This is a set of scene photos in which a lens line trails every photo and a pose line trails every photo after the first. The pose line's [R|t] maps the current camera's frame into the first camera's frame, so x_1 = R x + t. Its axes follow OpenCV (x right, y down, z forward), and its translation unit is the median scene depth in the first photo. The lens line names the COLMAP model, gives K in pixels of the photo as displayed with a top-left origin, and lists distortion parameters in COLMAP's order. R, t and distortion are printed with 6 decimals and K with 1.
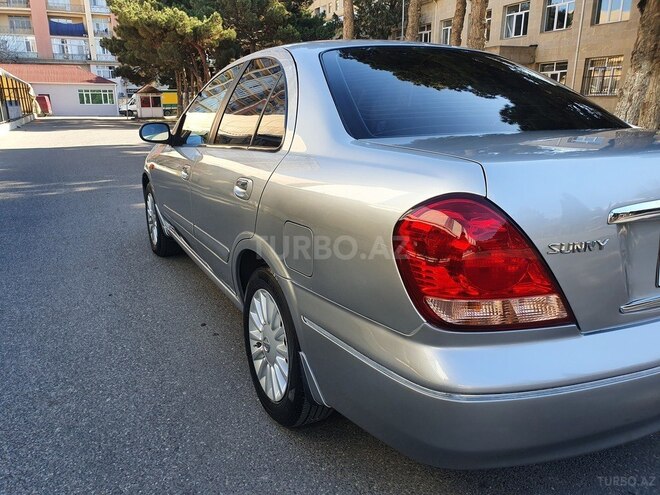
lens RADIAL K [[519.8, 0, 318.1], [0, 519.8, 250.7], [0, 0, 1]] dist [0.013673, -0.003986]
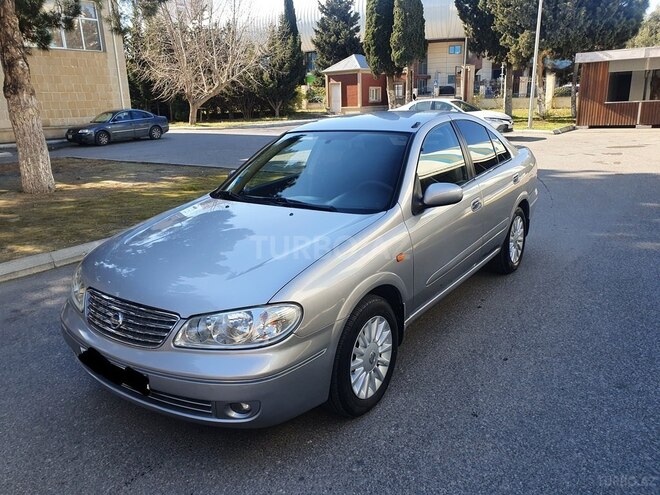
lens RADIAL K [[523.1, 0, 339.5], [0, 523.1, 246.9], [0, 0, 1]] dist [0.000562, 0.004501]
pose [[-0.503223, -0.207634, 0.838841, -1.462166], [0.267883, 0.885405, 0.379864, -0.783090], [-0.821587, 0.415868, -0.389935, 2.240364]]
